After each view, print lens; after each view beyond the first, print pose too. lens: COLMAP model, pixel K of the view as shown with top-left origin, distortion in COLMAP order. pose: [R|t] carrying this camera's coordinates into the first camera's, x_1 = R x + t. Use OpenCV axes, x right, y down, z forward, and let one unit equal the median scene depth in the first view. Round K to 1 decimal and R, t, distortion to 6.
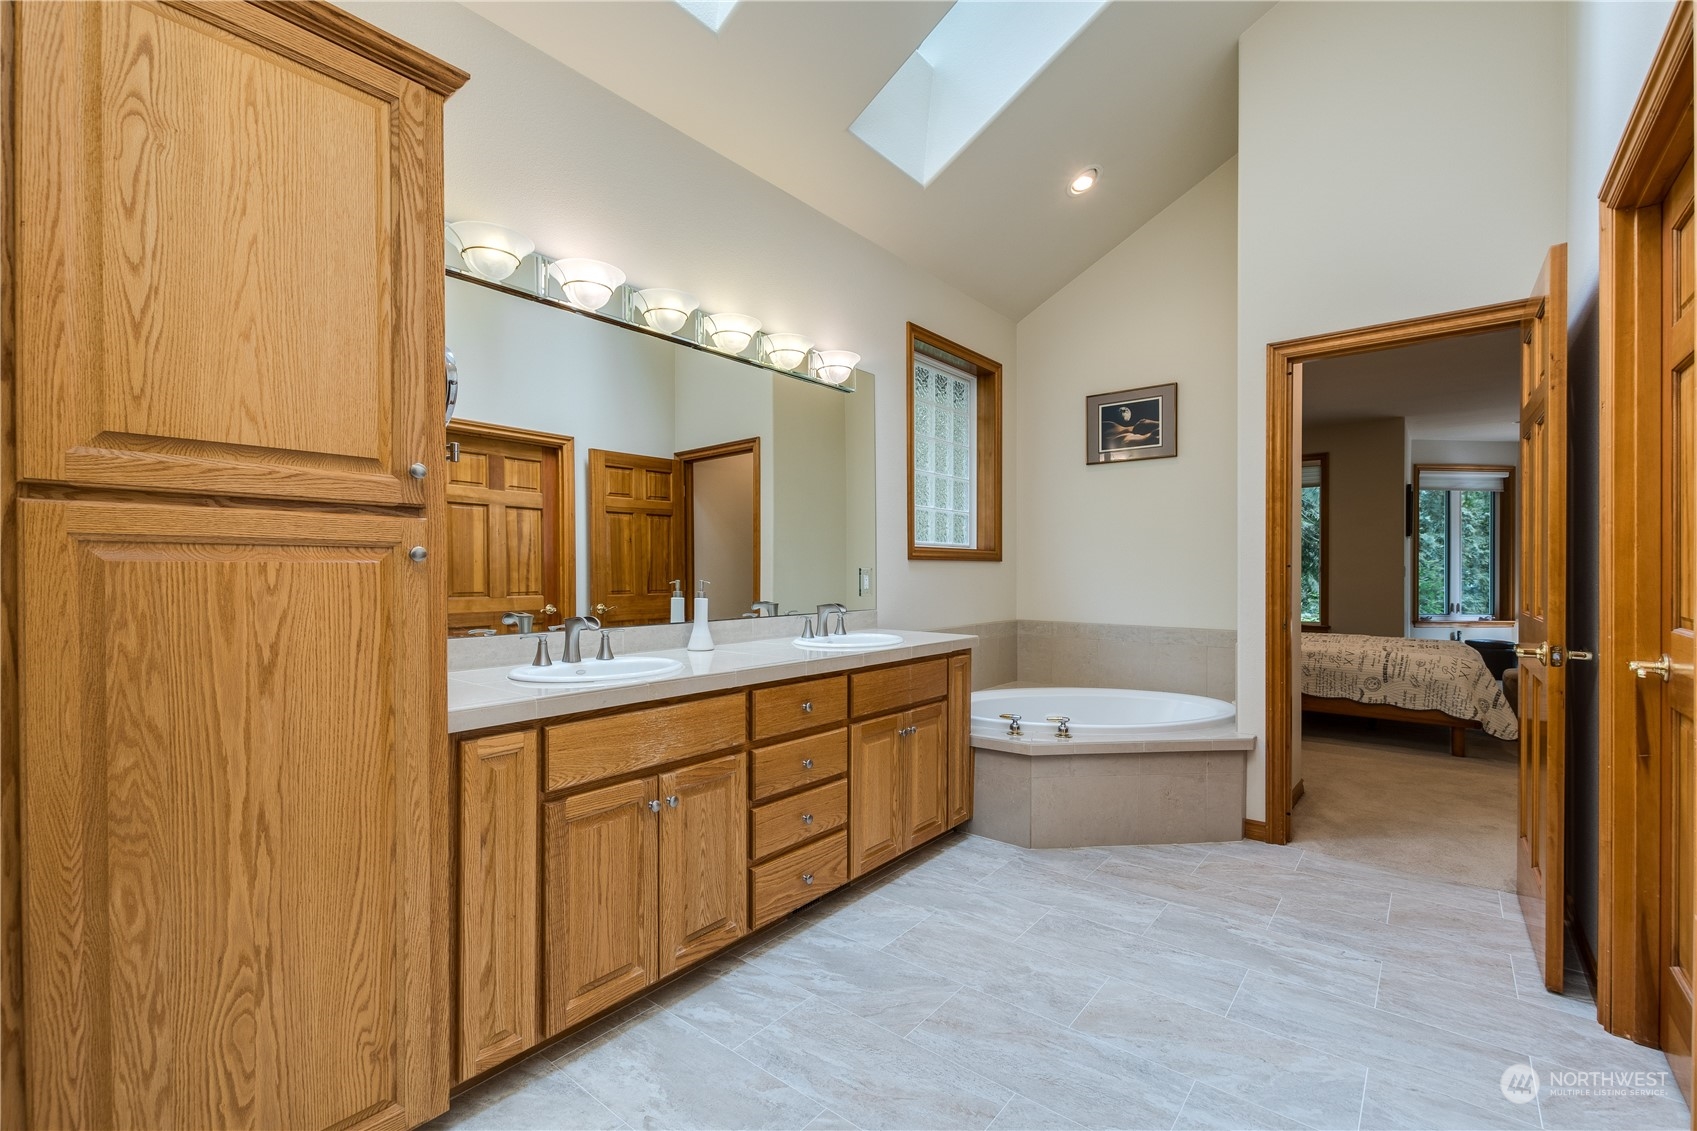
lens RADIAL K [[752.9, 0, 833.6], [0, 752.9, 574.0], [0, 0, 1]] dist [0.003552, 0.000080]
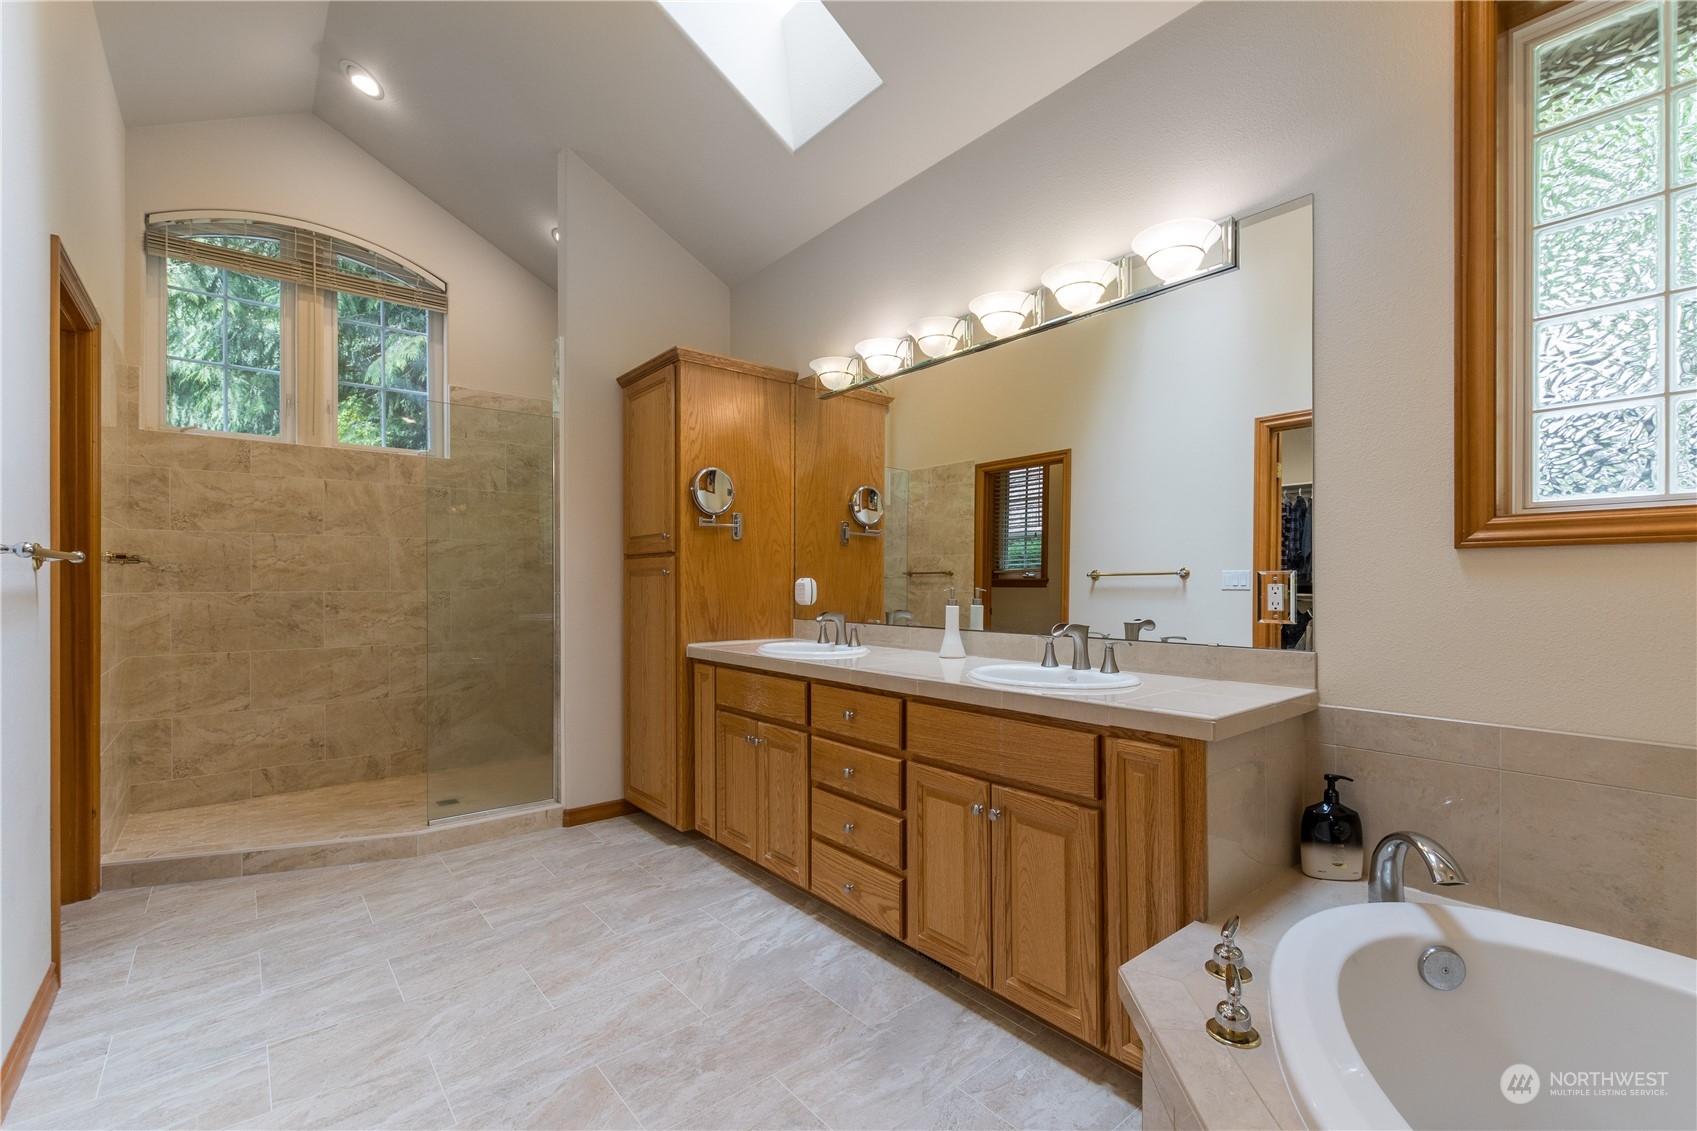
lens RADIAL K [[740.6, 0, 850.1], [0, 740.6, 578.7], [0, 0, 1]] dist [-0.013028, 0.000031]
pose [[-0.203514, -0.008069, -0.979039, 0.931497], [-0.004491, 0.999963, -0.007308, 0.003854], [0.979062, 0.002910, -0.203543, 1.214484]]
